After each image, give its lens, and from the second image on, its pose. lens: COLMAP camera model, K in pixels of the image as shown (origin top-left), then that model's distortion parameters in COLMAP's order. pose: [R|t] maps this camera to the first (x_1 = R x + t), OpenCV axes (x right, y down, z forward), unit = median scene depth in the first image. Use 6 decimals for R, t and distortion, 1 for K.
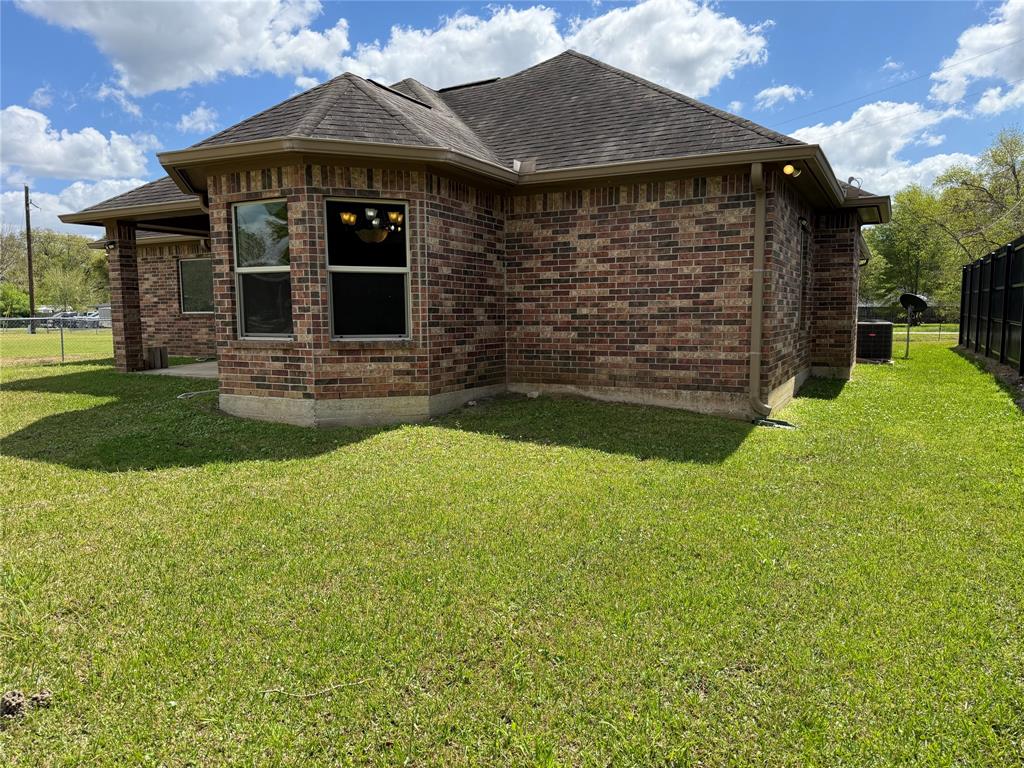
lens RADIAL K [[707.4, 0, 512.1], [0, 707.4, 389.5], [0, 0, 1]] dist [0.074482, -0.002940]
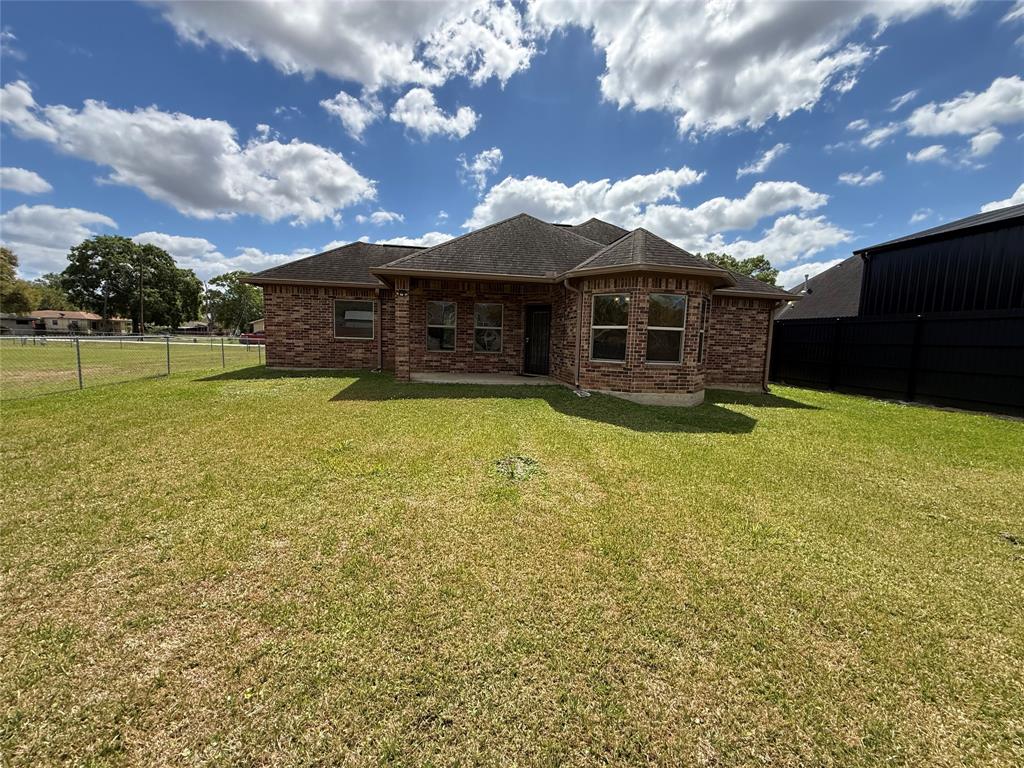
lens RADIAL K [[410.7, 0, 512.0], [0, 410.7, 384.0], [0, 0, 1]] dist [-0.017097, 0.000049]
pose [[0.800823, -0.032222, 0.598033, -1.290934], [0.026714, 0.999480, 0.018079, -0.045209], [-0.598305, 0.001498, 0.801267, 0.337205]]
